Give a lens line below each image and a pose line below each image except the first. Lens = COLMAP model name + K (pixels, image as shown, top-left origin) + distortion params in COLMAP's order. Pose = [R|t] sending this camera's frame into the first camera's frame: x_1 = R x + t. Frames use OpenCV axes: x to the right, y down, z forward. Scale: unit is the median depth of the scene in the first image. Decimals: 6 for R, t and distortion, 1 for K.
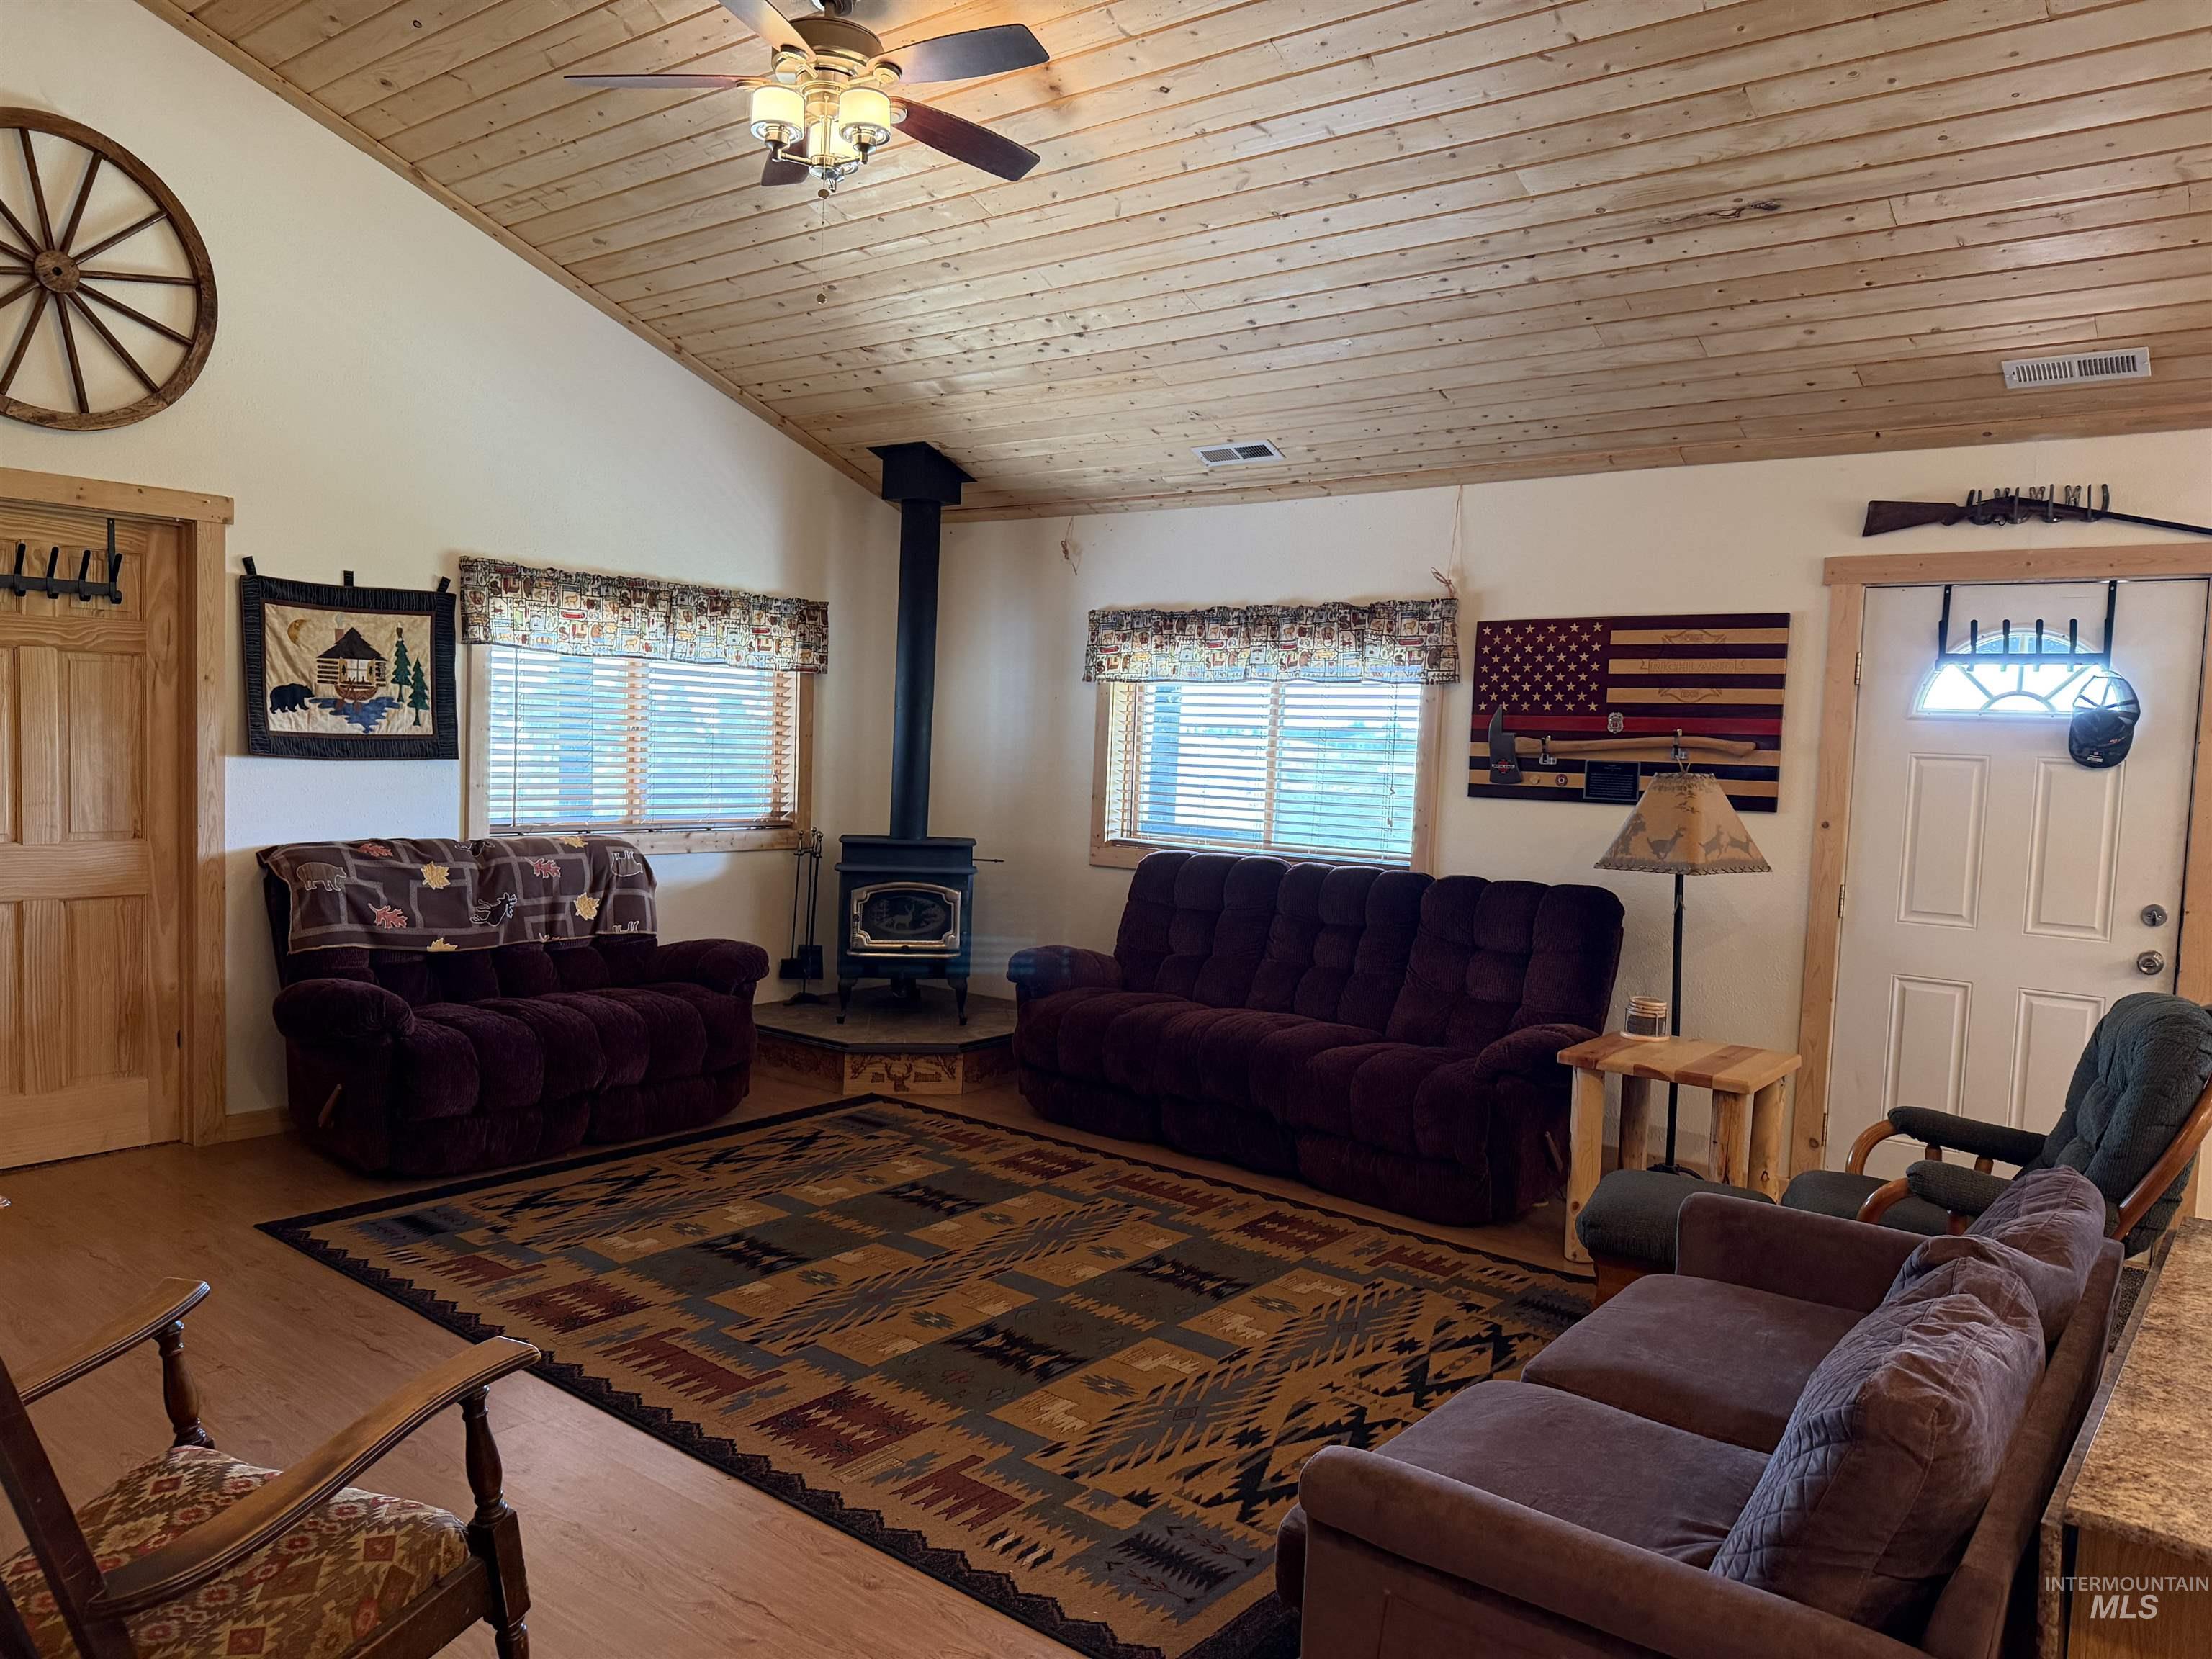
lens RADIAL K [[1521.0, 0, 1106.0], [0, 1521.0, 829.5], [0, 0, 1]] dist [0.063107, -0.118466]
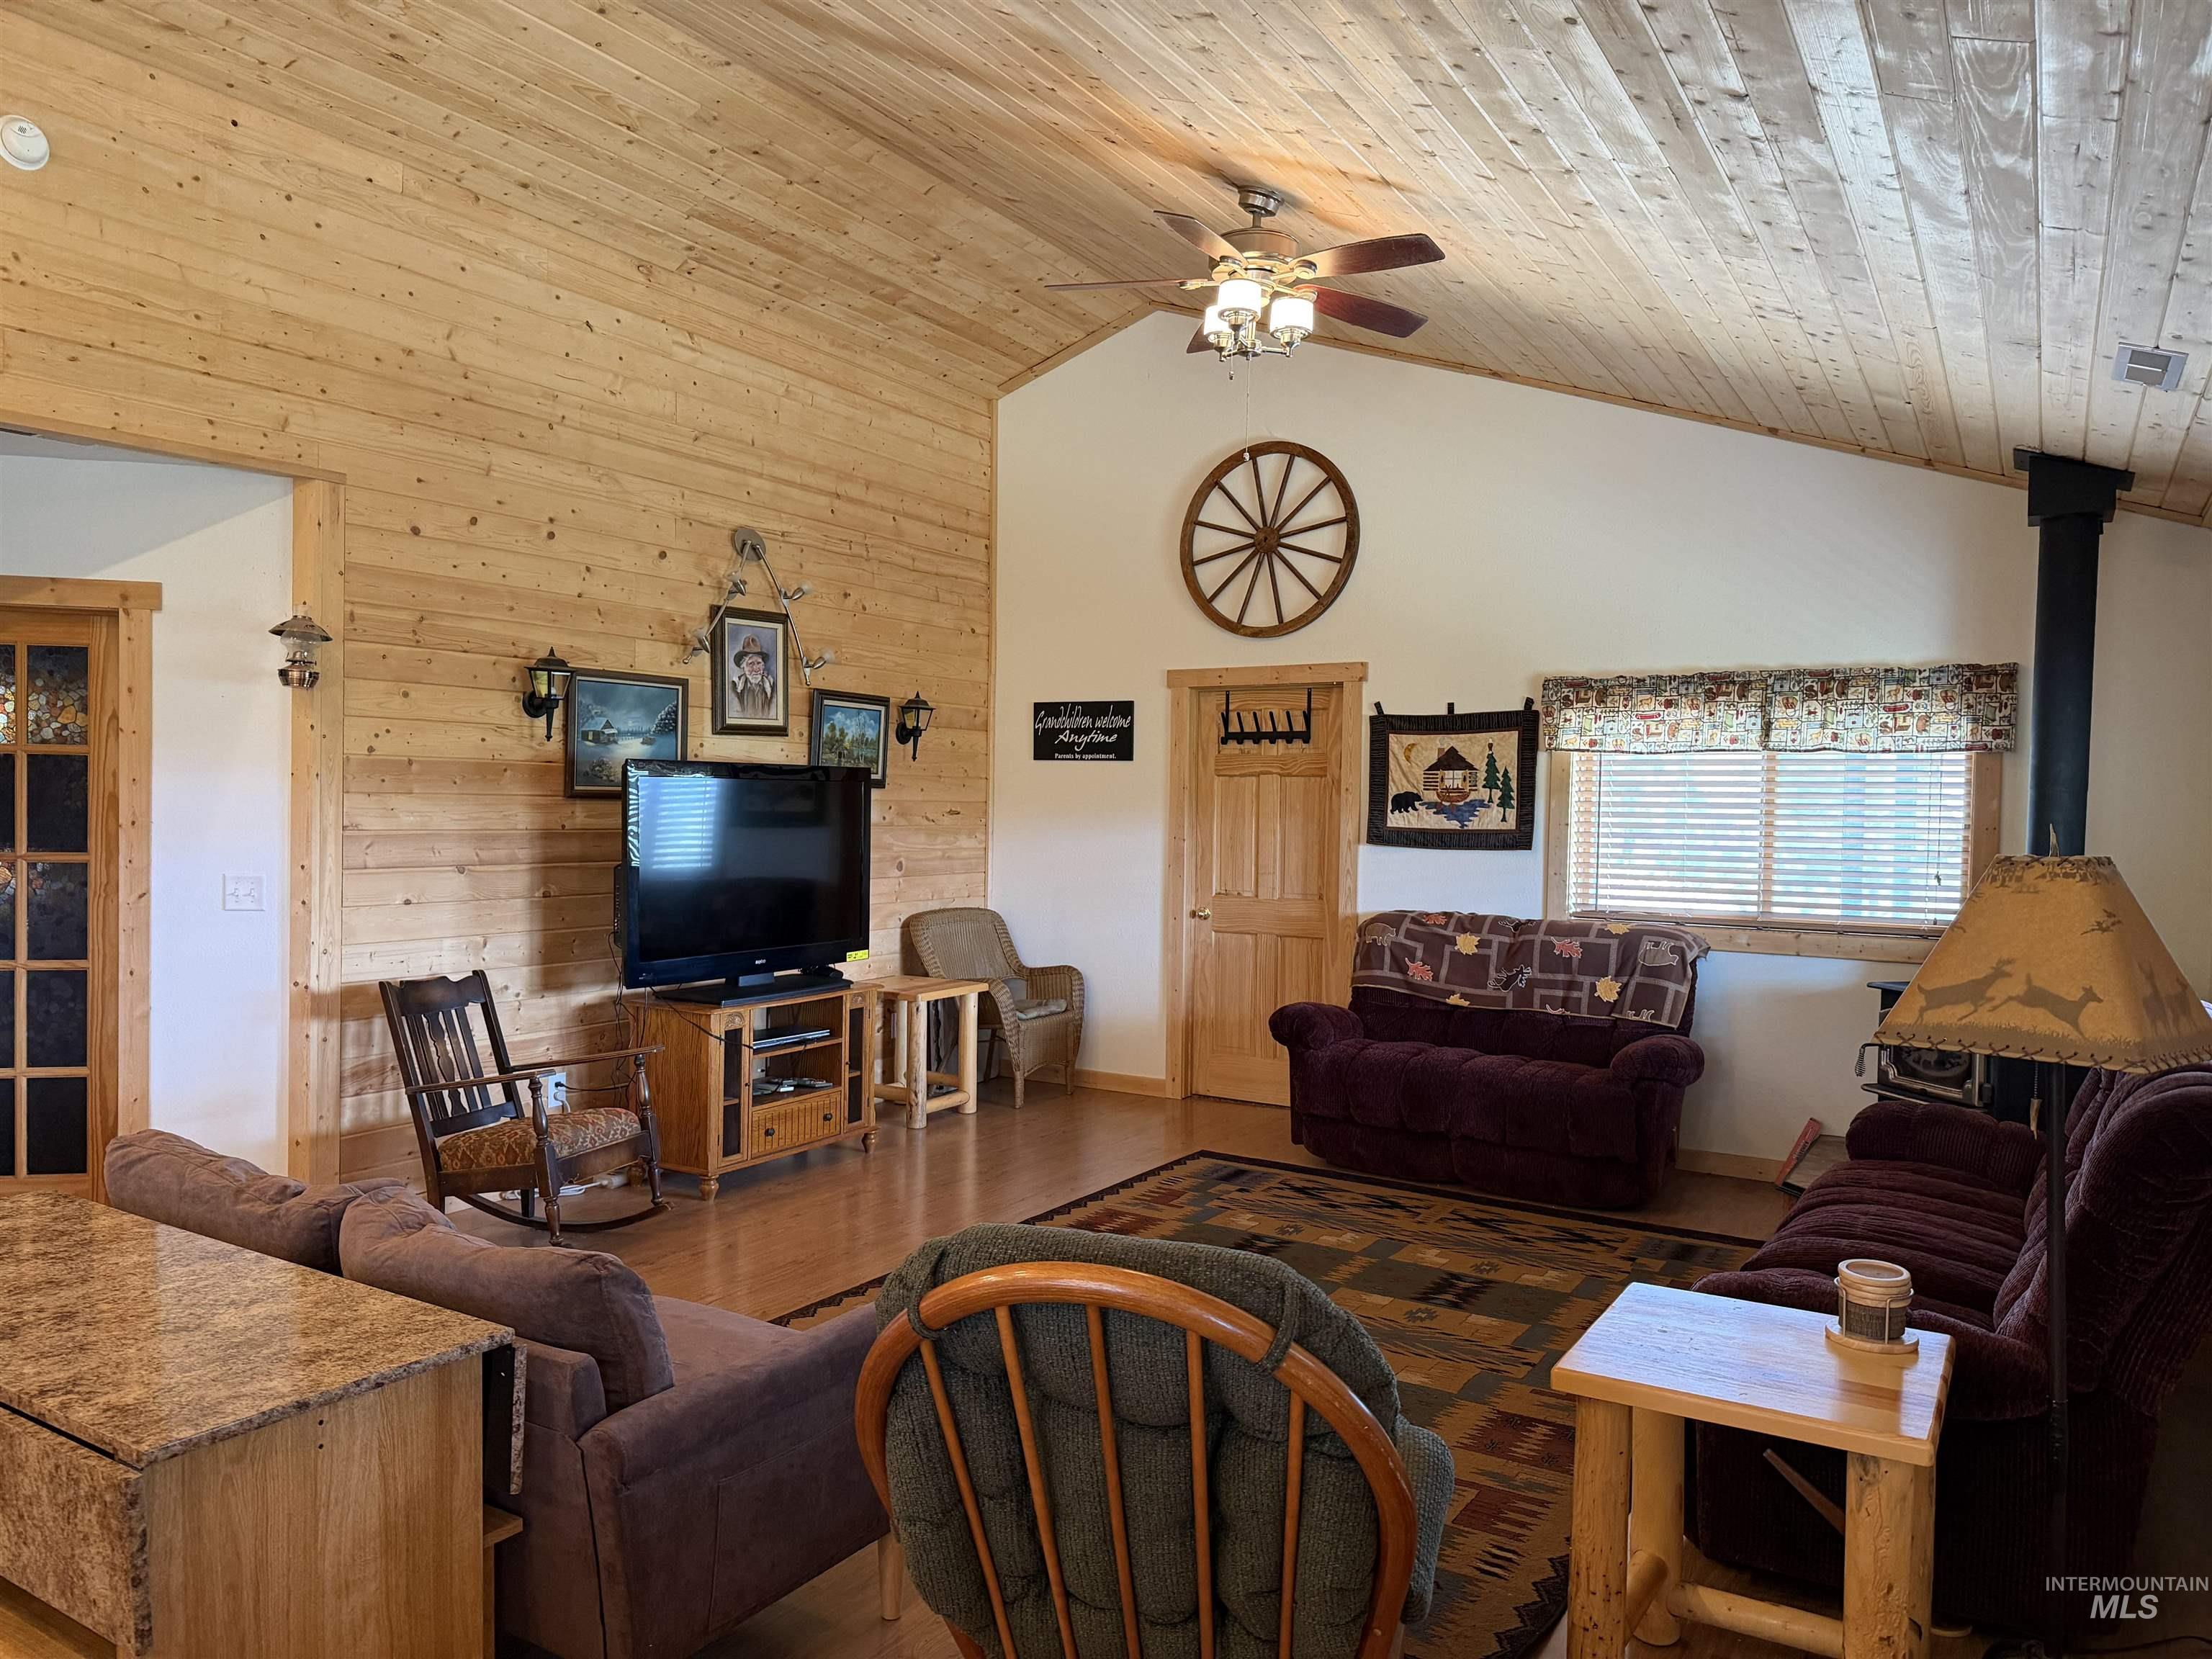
lens RADIAL K [[1521.0, 0, 1106.0], [0, 1521.0, 829.5], [0, 0, 1]] dist [0.063107, -0.118466]
pose [[0.091980, -0.020573, -0.995548, 0.736048], [-0.073389, 0.996927, -0.027382, -0.005779], [0.993053, 0.075581, 0.090188, 0.589644]]
